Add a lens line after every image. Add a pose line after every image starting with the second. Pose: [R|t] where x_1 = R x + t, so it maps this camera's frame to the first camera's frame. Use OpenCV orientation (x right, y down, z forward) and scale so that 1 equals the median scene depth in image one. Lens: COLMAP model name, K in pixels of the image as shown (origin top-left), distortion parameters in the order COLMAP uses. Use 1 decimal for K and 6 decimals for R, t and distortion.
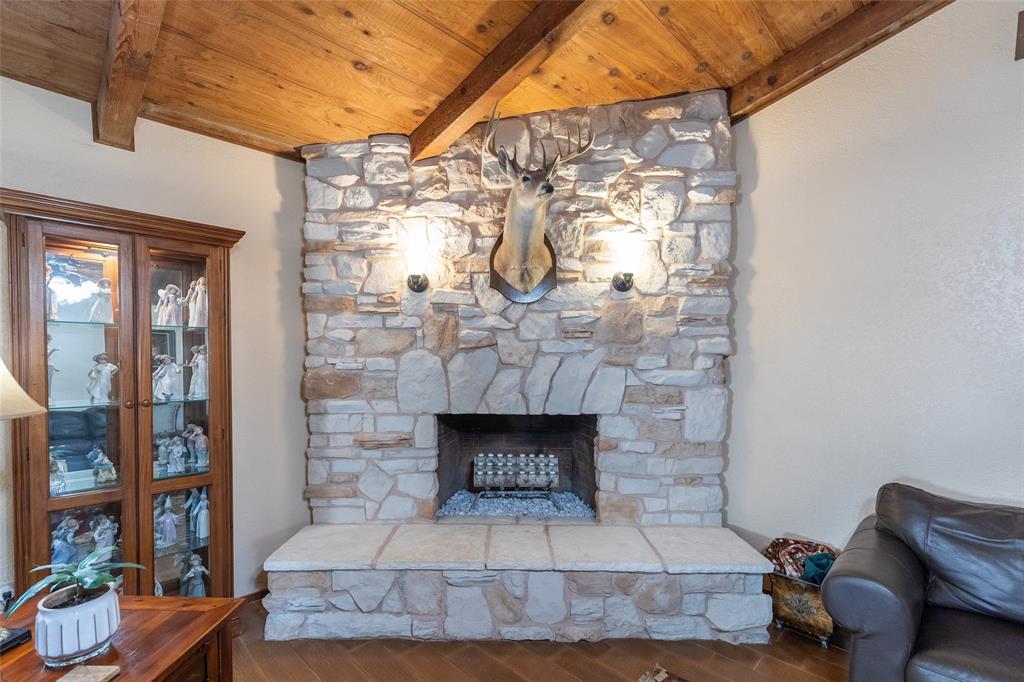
lens RADIAL K [[466.2, 0, 513.9], [0, 466.2, 374.0], [0, 0, 1]] dist [0.008180, -0.002429]
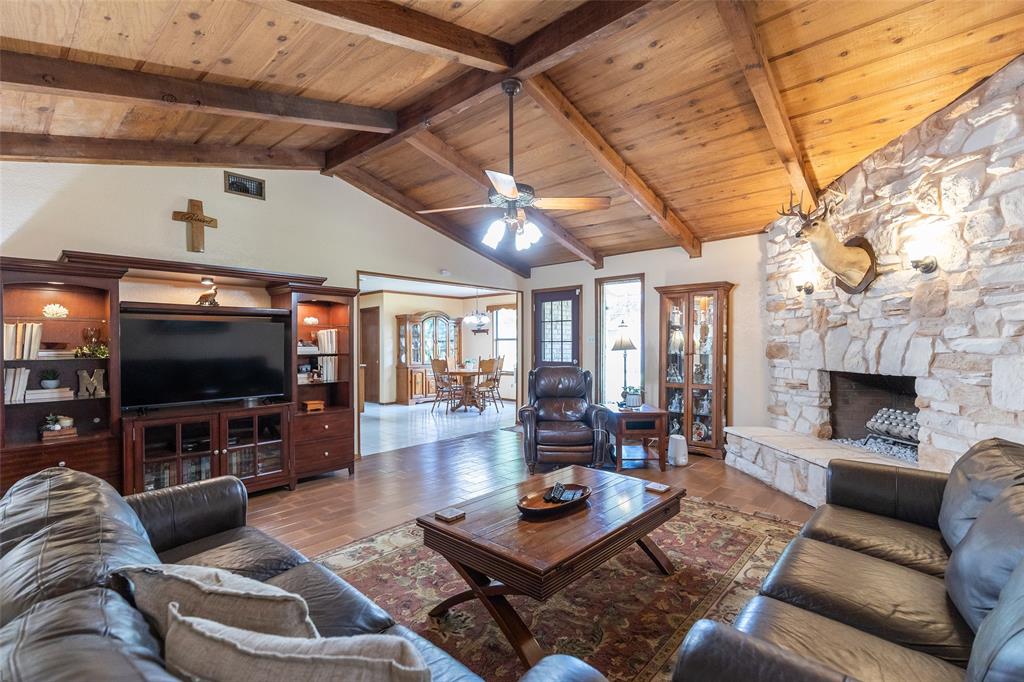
lens RADIAL K [[466.2, 0, 510.4], [0, 466.2, 344.7], [0, 0, 1]] dist [0.008180, -0.002429]
pose [[0.038767, -0.009053, -0.999207, 1.382129], [-0.036170, 0.999291, -0.010457, 0.055857], [0.998593, 0.036547, 0.038412, -0.101532]]
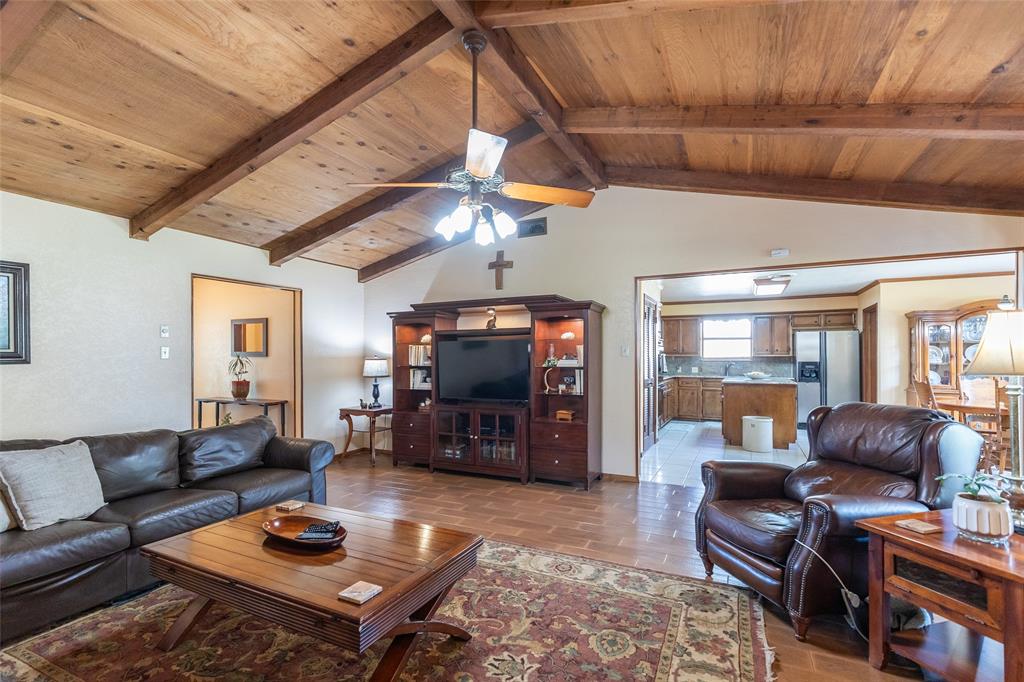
lens RADIAL K [[466.2, 0, 504.7], [0, 466.2, 356.1], [0, 0, 1]] dist [0.008180, -0.002429]
pose [[-0.955913, -0.008864, -0.293515, 0.426043], [-0.018949, 0.999323, 0.031531, 0.005301], [0.293037, 0.035703, -0.955434, 0.882017]]
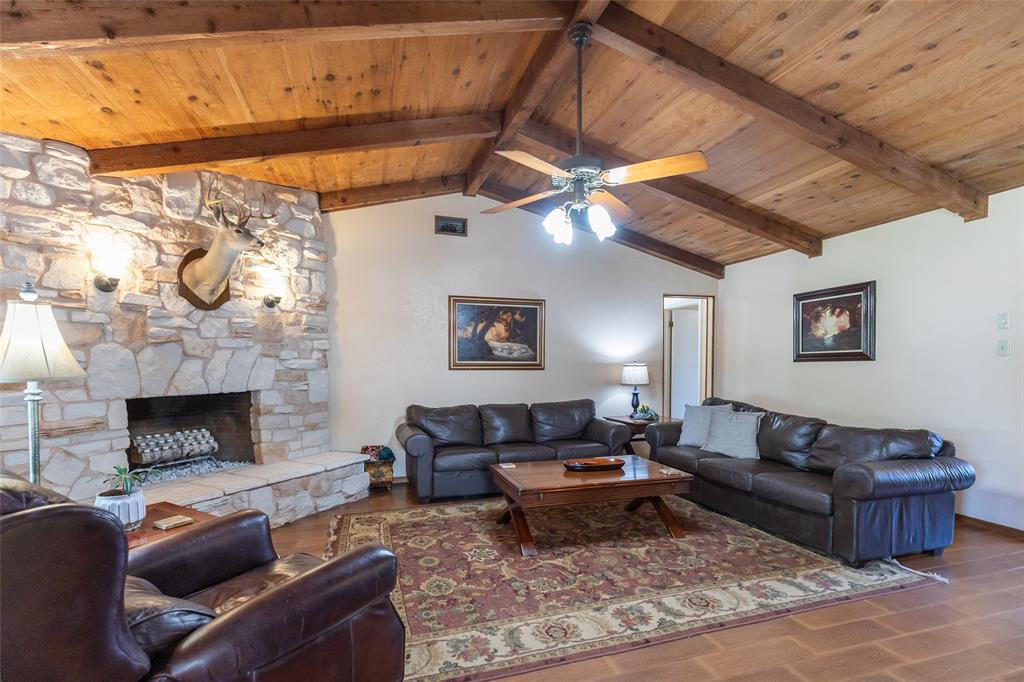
lens RADIAL K [[466.2, 0, 499.5], [0, 466.2, 384.8], [0, 0, 1]] dist [0.008180, -0.002429]
pose [[0.489402, -0.054232, 0.870370, -0.736054], [0.047969, 0.998227, 0.035227, 0.055207], [-0.870738, 0.024511, 0.491136, -0.385306]]
